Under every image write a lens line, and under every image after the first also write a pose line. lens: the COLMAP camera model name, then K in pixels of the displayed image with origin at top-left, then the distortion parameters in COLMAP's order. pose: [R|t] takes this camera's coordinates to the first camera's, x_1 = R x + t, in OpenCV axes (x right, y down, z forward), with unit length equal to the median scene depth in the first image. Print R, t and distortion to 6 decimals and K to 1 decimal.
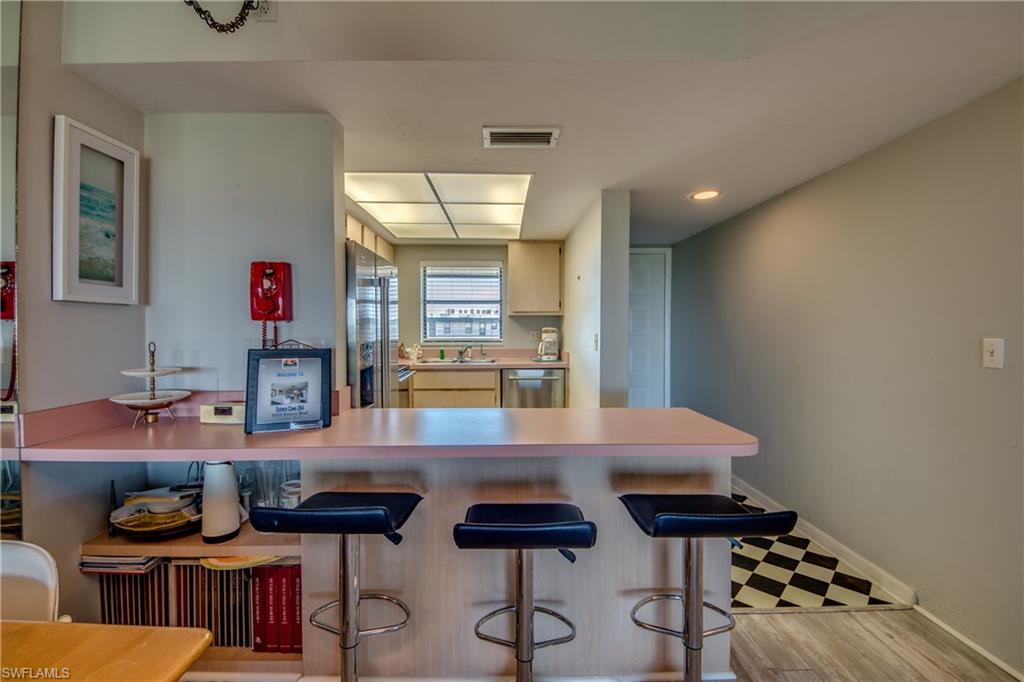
lens RADIAL K [[442.5, 0, 512.0], [0, 442.5, 341.0], [0, 0, 1]] dist [0.003324, 0.000007]
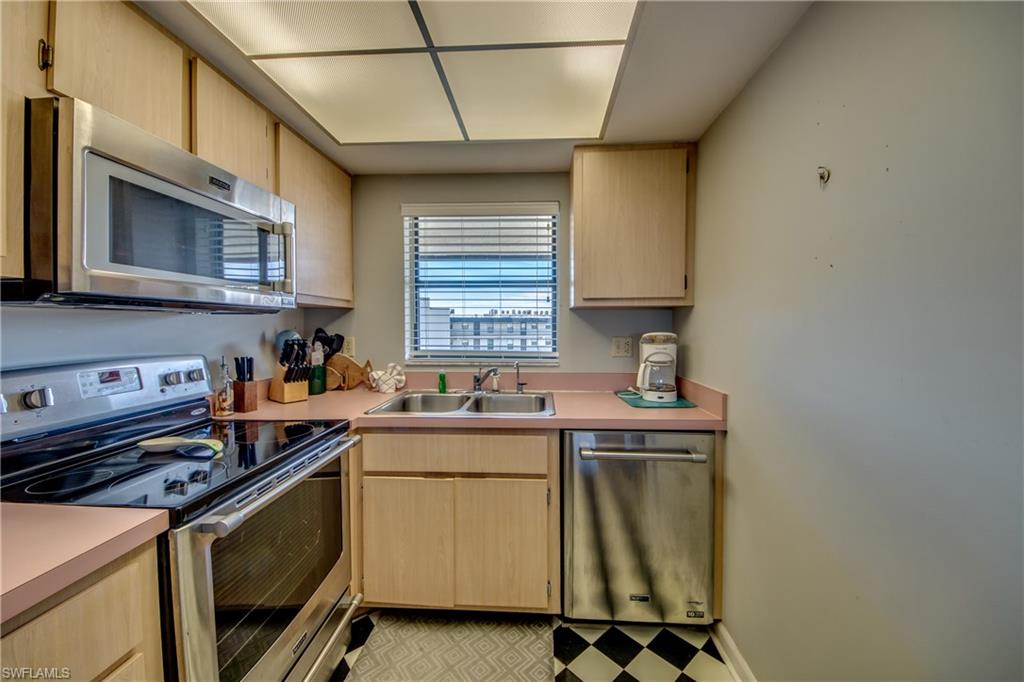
lens RADIAL K [[388.8, 0, 510.2], [0, 388.8, 343.4], [0, 0, 1]] dist [0.000434, -0.013546]
pose [[0.995312, 0.003953, -0.096630, -0.034902], [-0.002905, 0.999935, 0.010983, -0.022147], [0.096667, -0.010651, 0.995260, 0.565208]]
